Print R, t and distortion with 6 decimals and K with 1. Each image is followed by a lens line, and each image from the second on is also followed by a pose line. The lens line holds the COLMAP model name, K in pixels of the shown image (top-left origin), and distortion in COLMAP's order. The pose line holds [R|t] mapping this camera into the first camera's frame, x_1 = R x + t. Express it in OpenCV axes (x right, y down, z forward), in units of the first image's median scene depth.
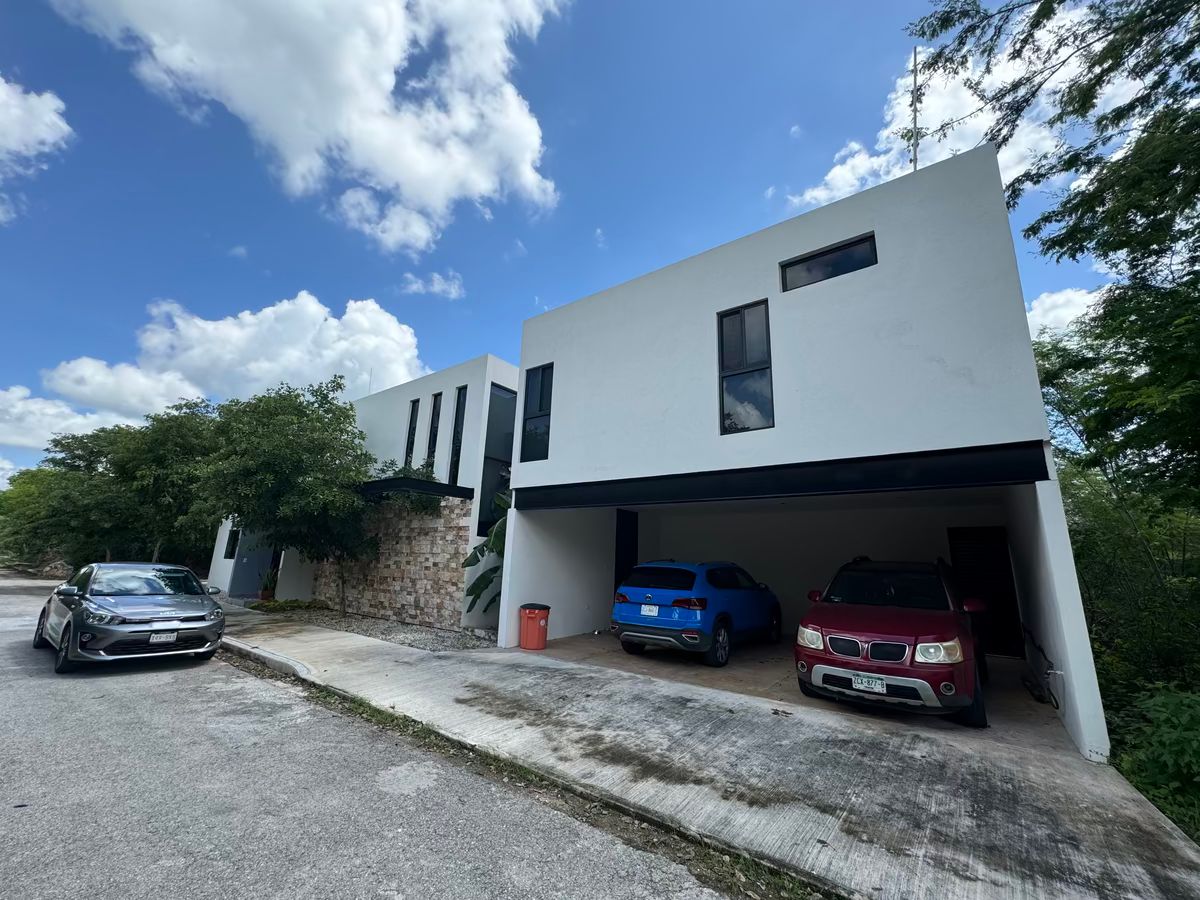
lens RADIAL K [[479.1, 0, 597.8], [0, 479.1, 451.5], [0, 0, 1]] dist [-0.001582, -0.000112]
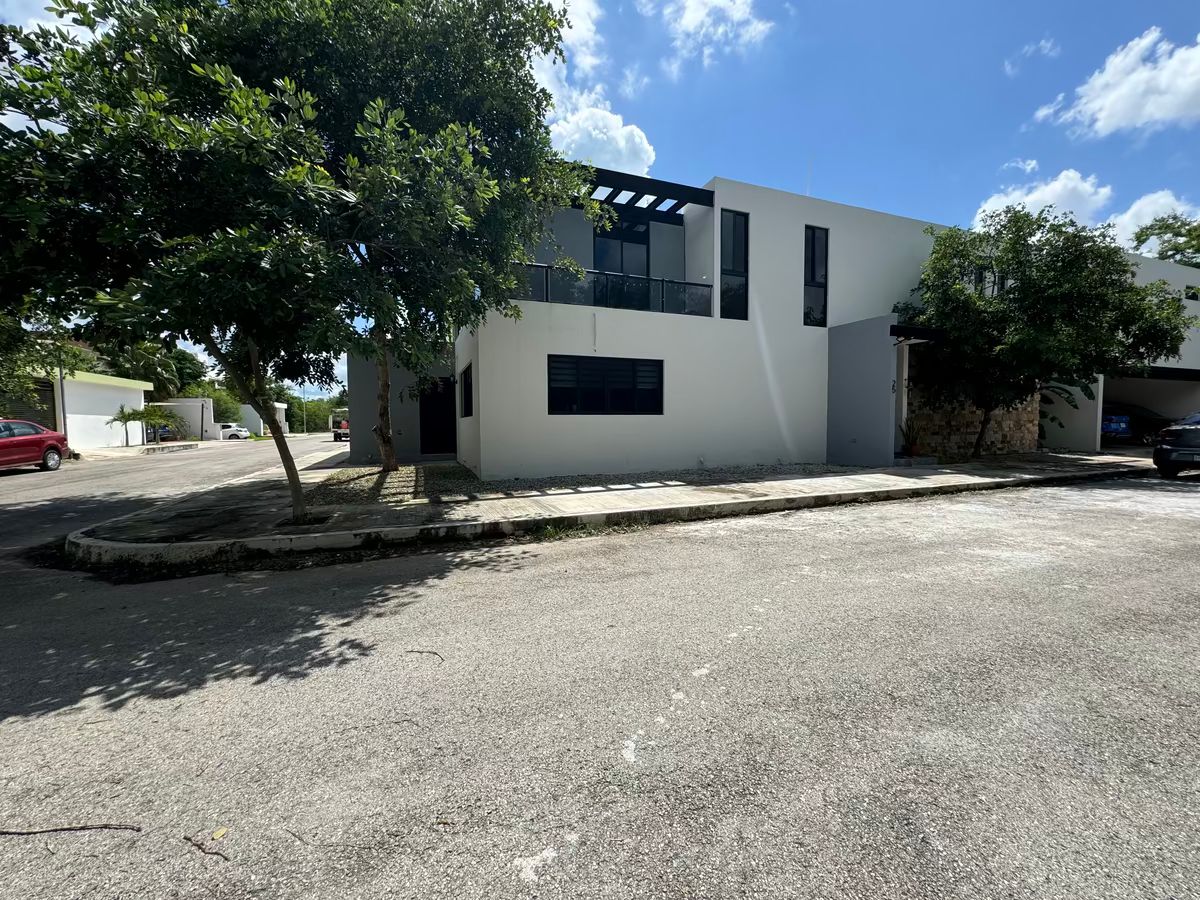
lens RADIAL K [[479.1, 0, 597.8], [0, 479.1, 451.5], [0, 0, 1]] dist [-0.001582, -0.000112]
pose [[0.526107, -0.066102, 0.847846, -2.047379], [-0.157443, 0.972169, 0.173491, 0.297460], [-0.835717, -0.224762, 0.501058, 1.256066]]
